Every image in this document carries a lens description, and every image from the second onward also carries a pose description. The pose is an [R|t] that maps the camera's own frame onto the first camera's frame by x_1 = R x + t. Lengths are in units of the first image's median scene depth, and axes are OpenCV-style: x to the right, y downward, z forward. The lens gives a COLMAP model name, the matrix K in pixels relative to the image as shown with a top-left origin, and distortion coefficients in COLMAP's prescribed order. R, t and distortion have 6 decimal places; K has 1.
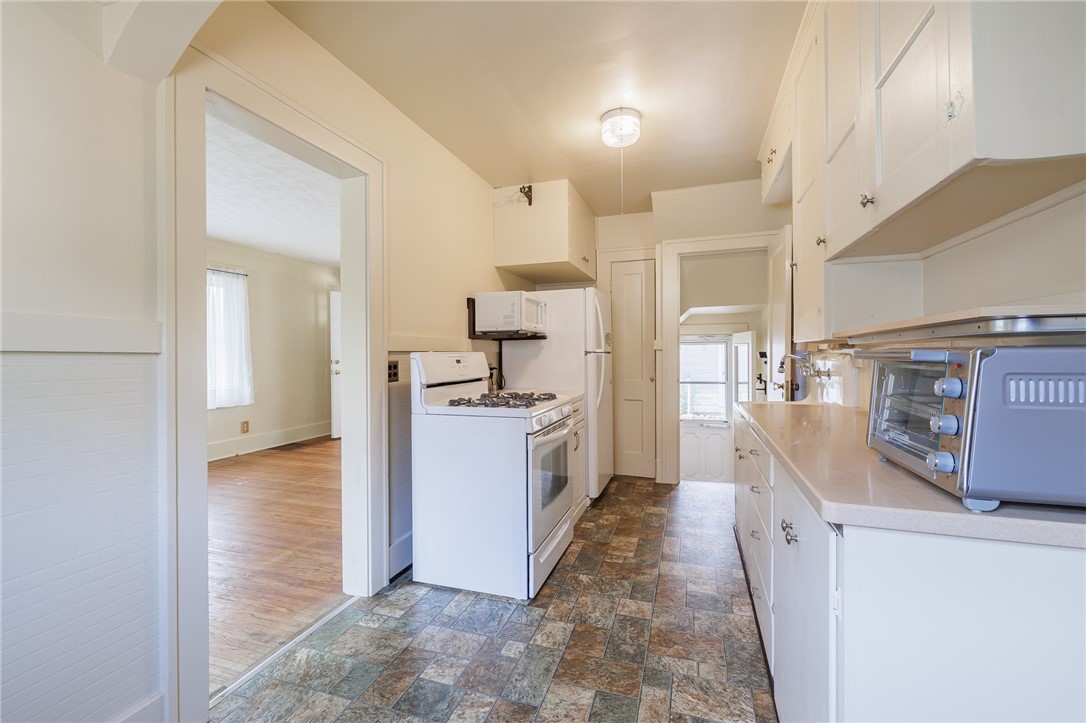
lens RADIAL K [[451.7, 0, 538.9], [0, 451.7, 355.1], [0, 0, 1]] dist [-0.000318, -0.000252]
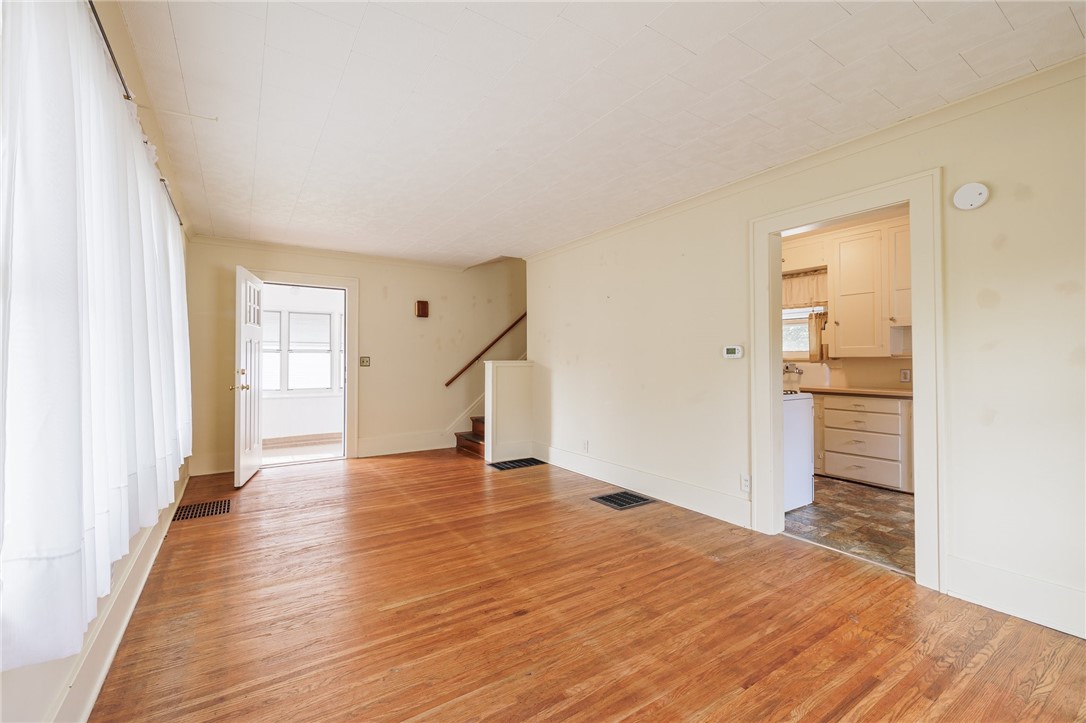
lens RADIAL K [[451.7, 0, 527.4], [0, 451.7, 358.5], [0, 0, 1]] dist [-0.000318, -0.000252]
pose [[0.637671, 0.011284, 0.770226, -1.253472], [-0.002779, 0.999920, -0.012348, 0.003874], [-0.770303, 0.005734, 0.637652, 0.439823]]
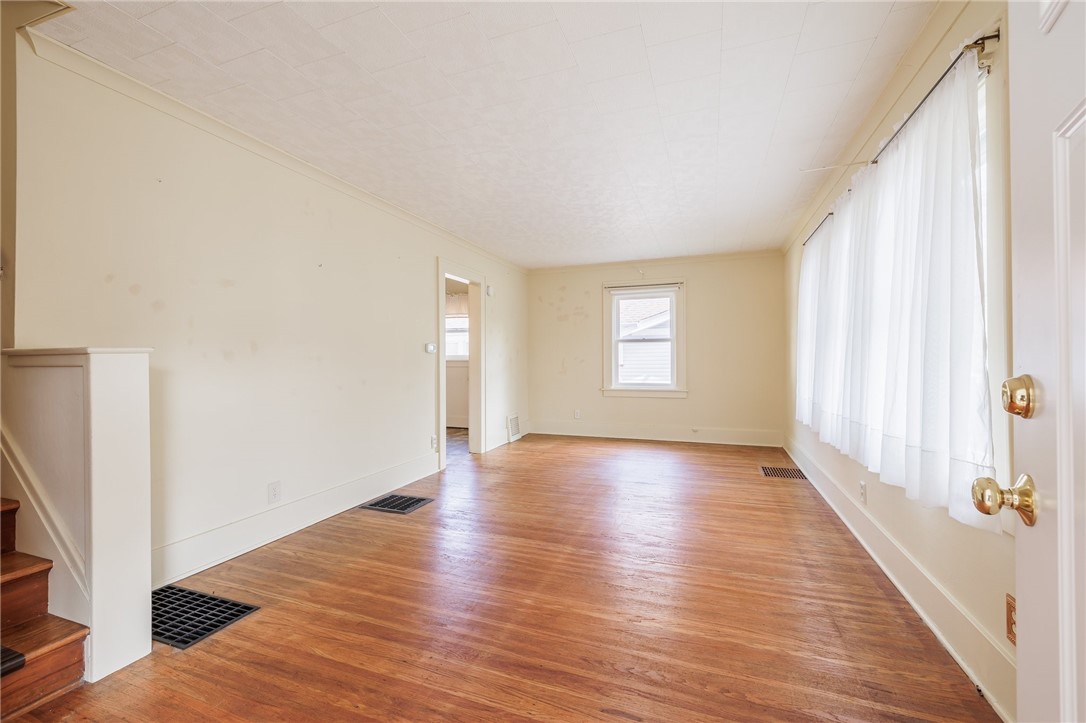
lens RADIAL K [[451.7, 0, 546.1], [0, 451.7, 359.2], [0, 0, 1]] dist [-0.000318, -0.000252]
pose [[-0.999183, 0.008870, 0.039437, -0.627990], [0.008938, 0.999959, 0.001552, 0.009931], [-0.039421, 0.001903, -0.999221, 1.974728]]
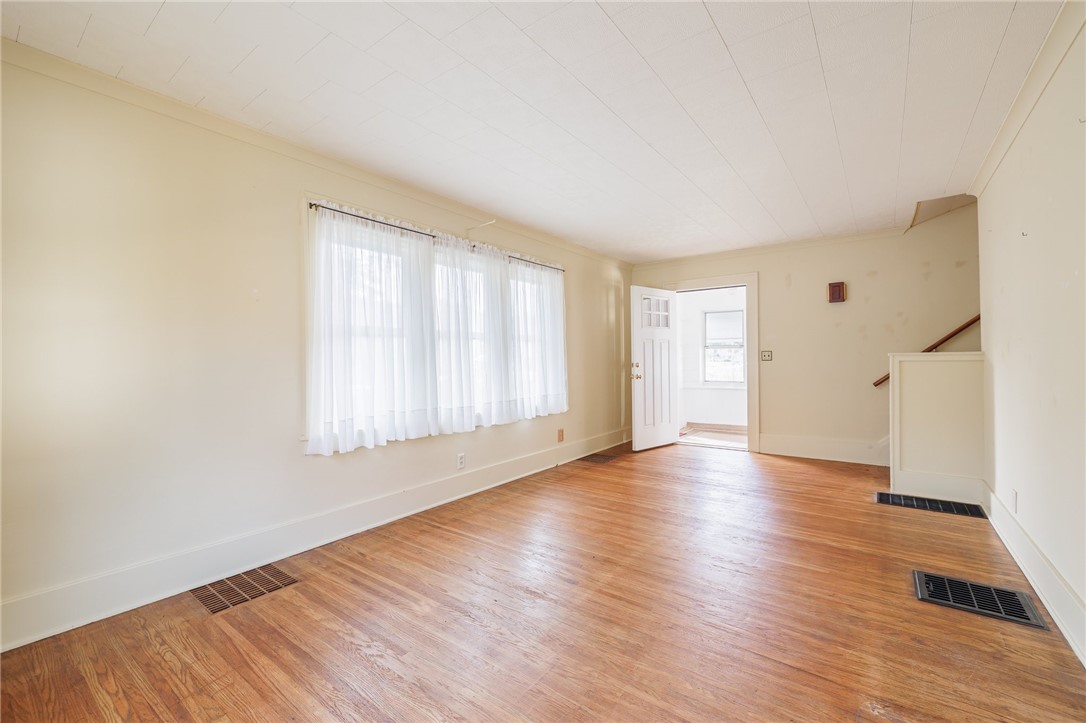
lens RADIAL K [[451.7, 0, 546.7], [0, 451.7, 364.9], [0, 0, 1]] dist [-0.000318, -0.000252]
pose [[0.945794, 0.000586, -0.324767, -0.603889], [0.003747, 0.999912, 0.012716, 0.004535], [0.324746, -0.013244, 0.945709, 0.187855]]
